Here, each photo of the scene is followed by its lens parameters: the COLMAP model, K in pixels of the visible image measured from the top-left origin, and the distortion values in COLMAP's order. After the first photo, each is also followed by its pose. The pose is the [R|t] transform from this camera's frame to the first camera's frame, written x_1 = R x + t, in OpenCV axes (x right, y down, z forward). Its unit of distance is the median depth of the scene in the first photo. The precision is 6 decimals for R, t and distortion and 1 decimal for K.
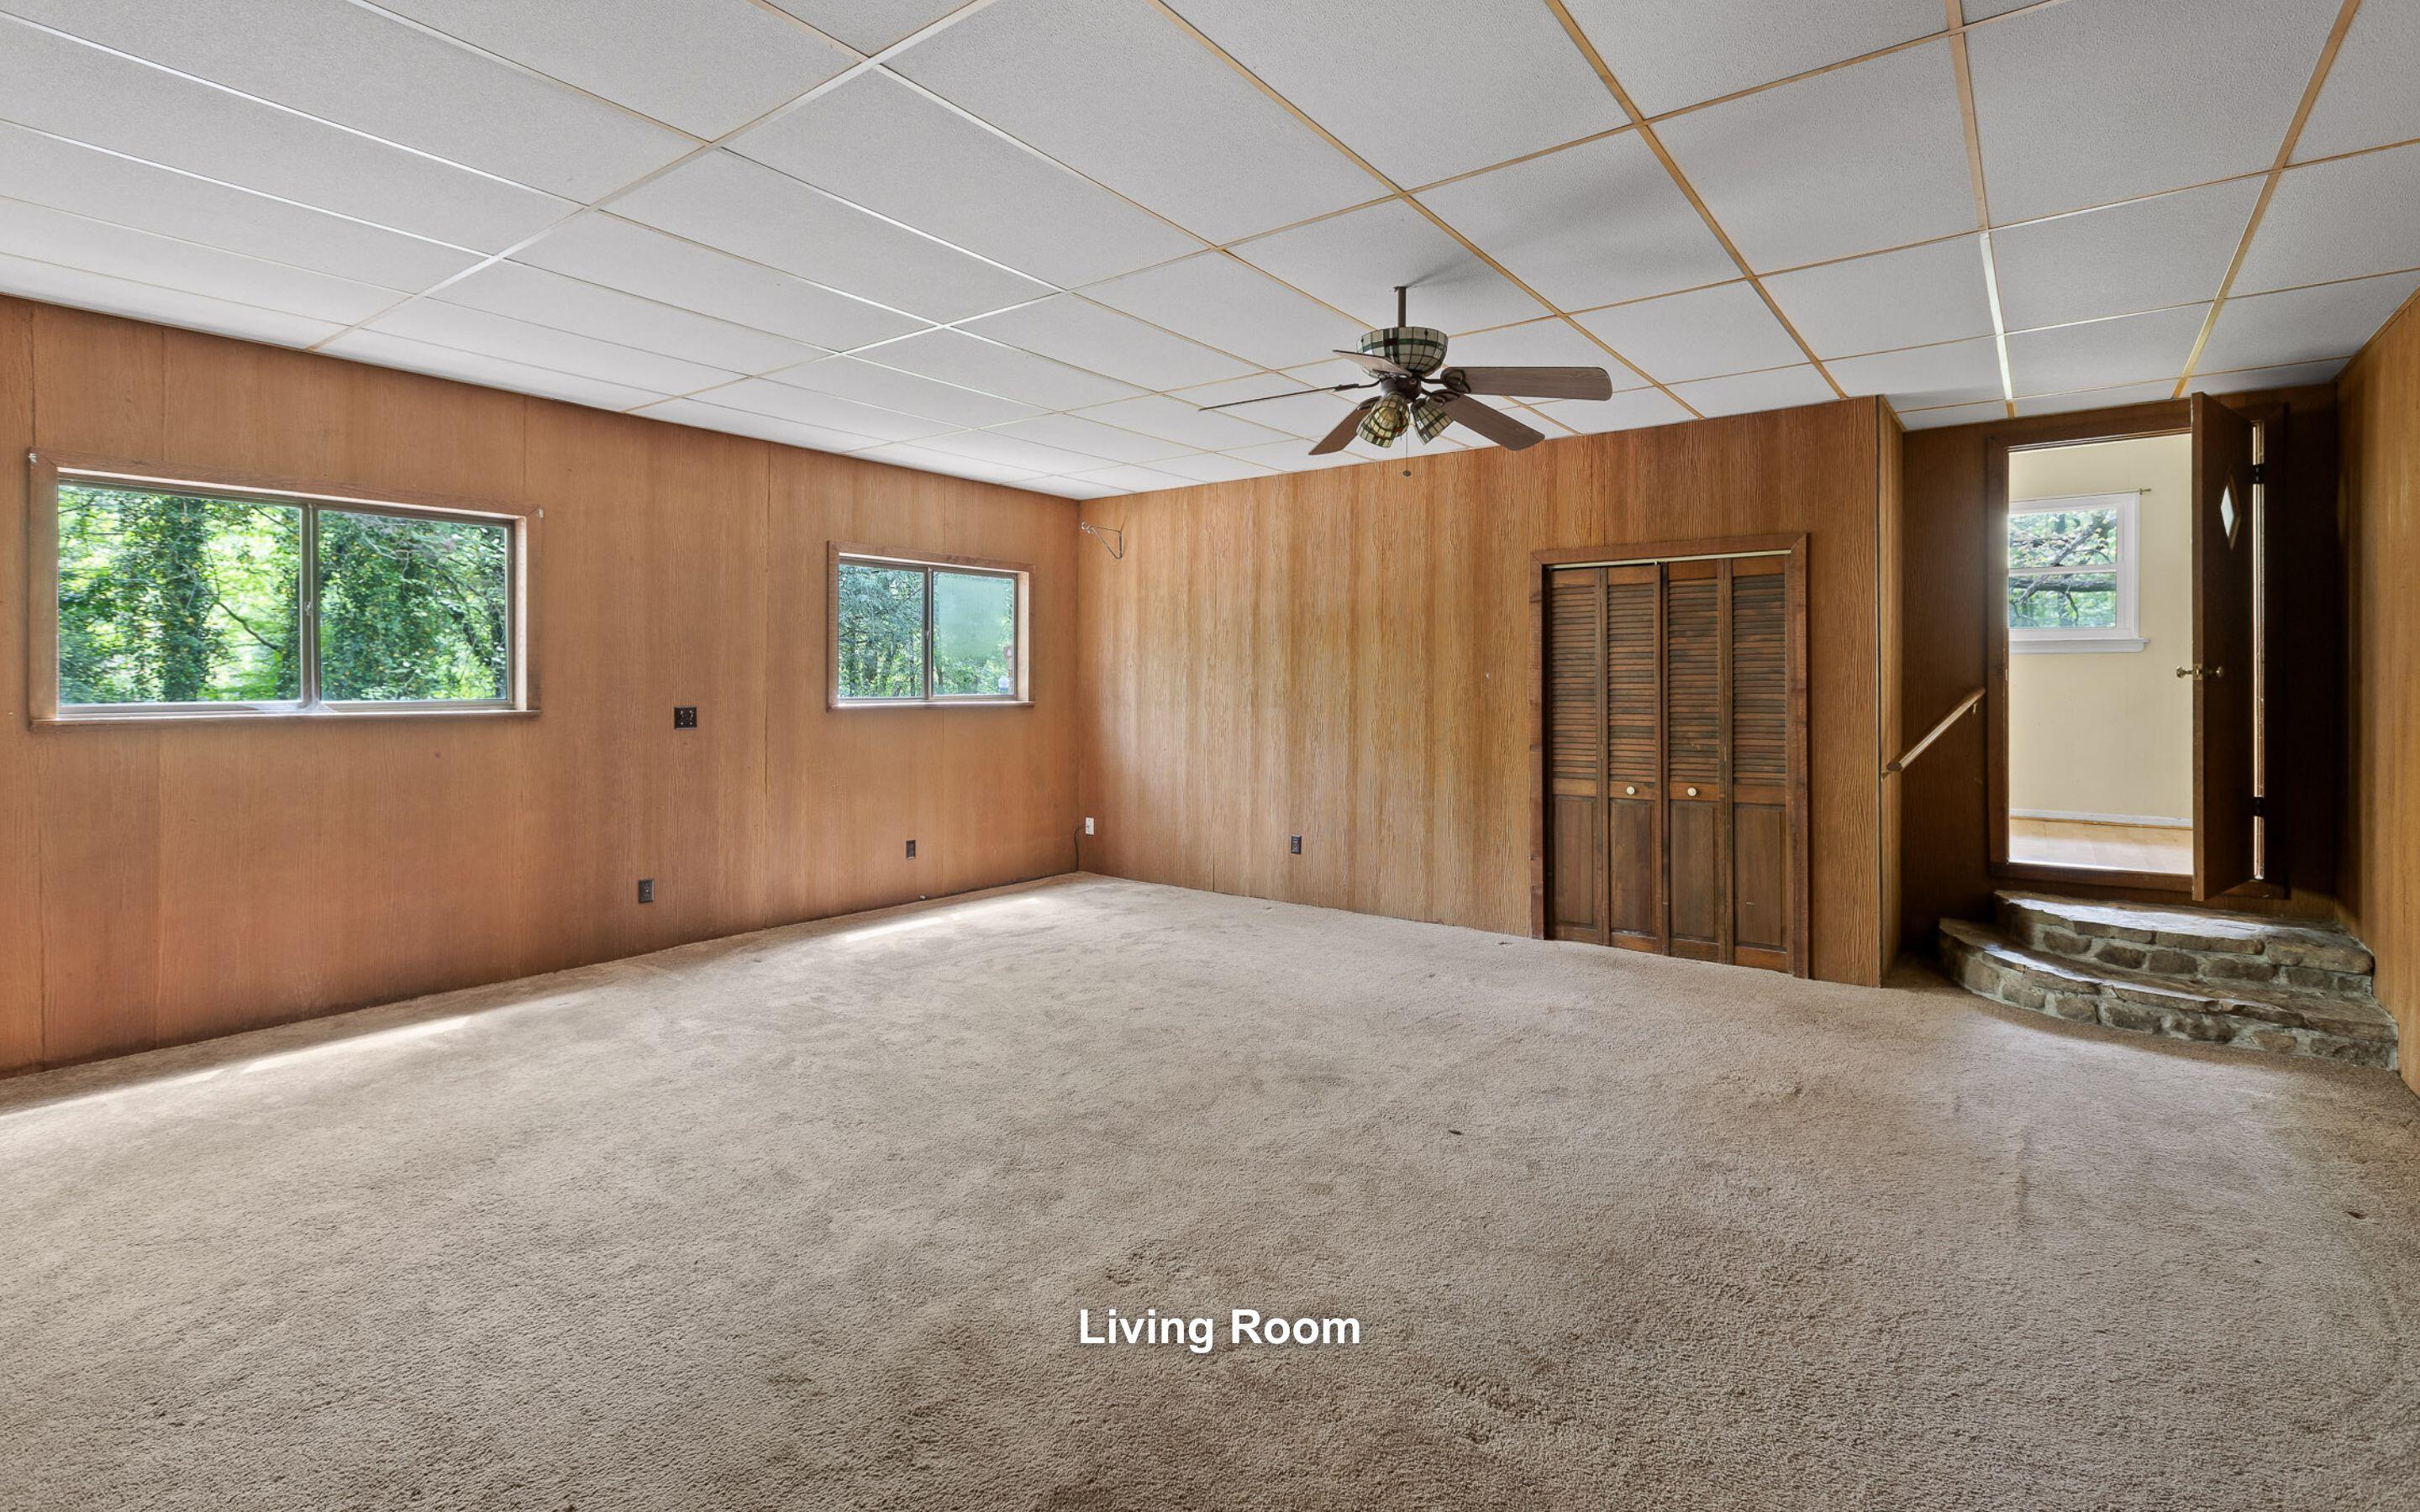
lens RADIAL K [[1126.6, 0, 1212.4], [0, 1126.6, 677.8], [0, 0, 1]] dist [-0.000057, -0.000016]
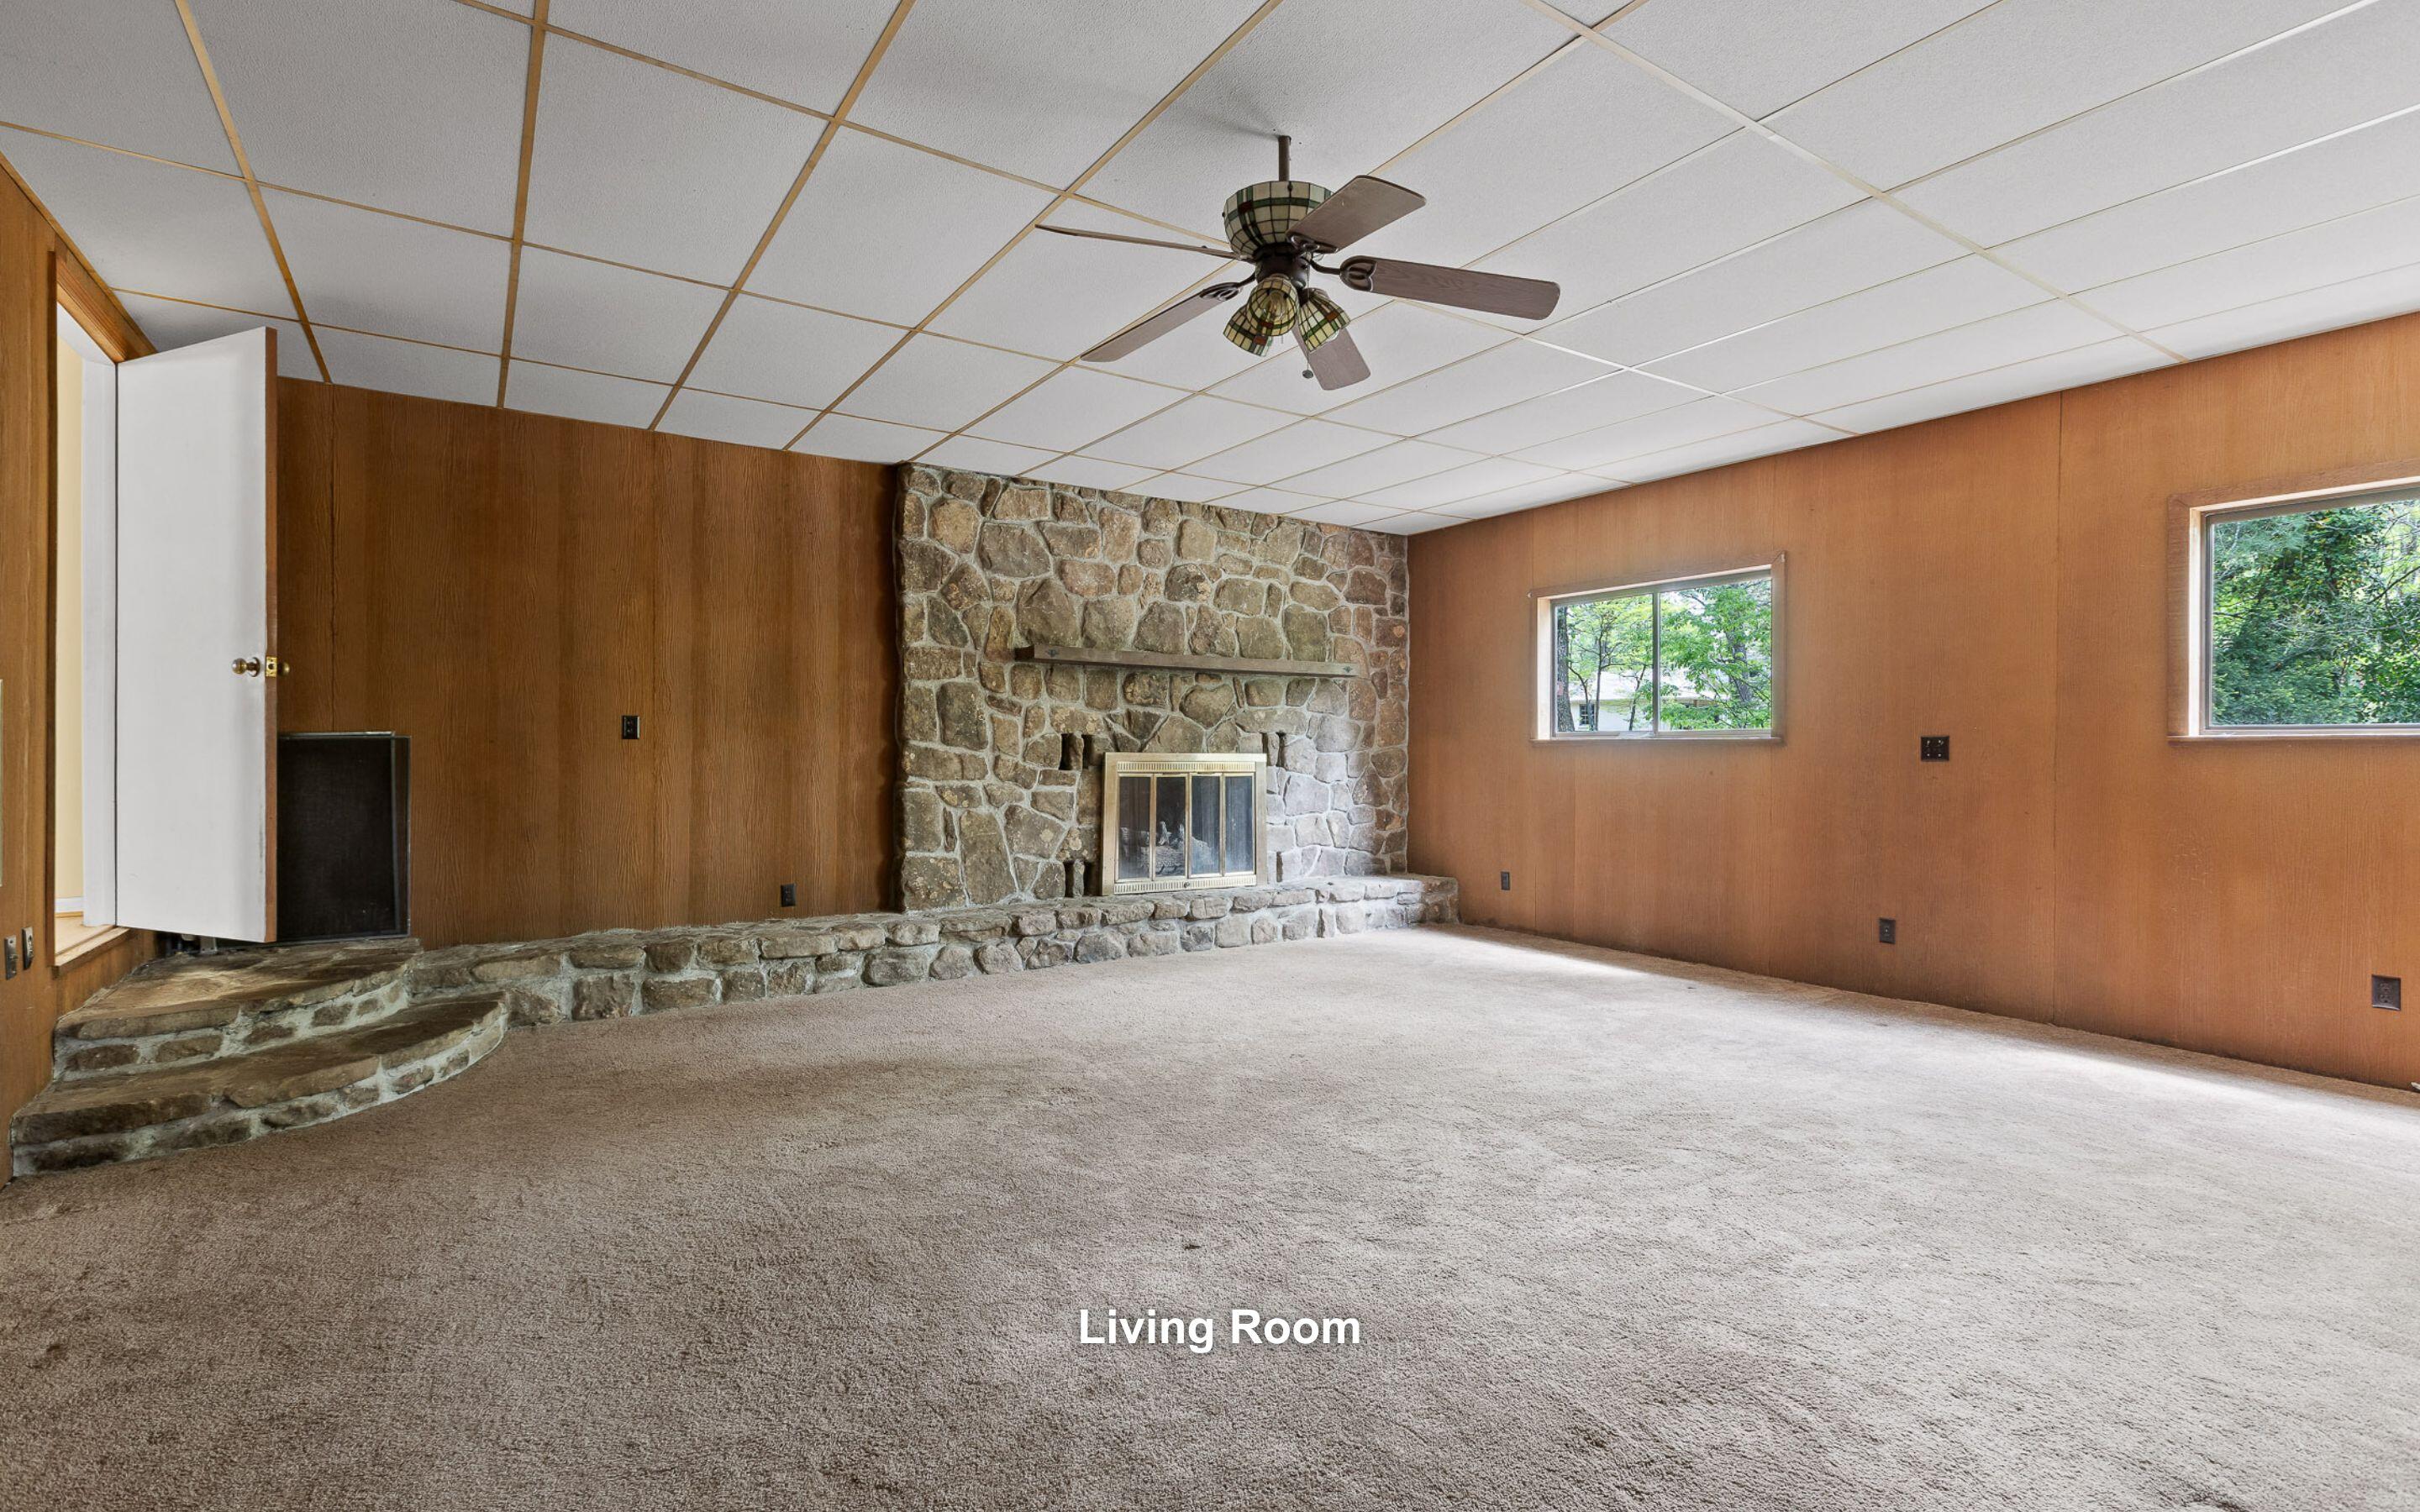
lens RADIAL K [[1133.9, 0, 1210.0], [0, 1133.9, 756.0], [0, 0, 1]] dist [-0.001725, -0.000124]
pose [[-0.354901, -0.000355, -0.934904, 0.573872], [-0.002147, 0.999998, 0.000435, 0.042577], [0.934901, 0.002162, -0.354901, 0.788917]]
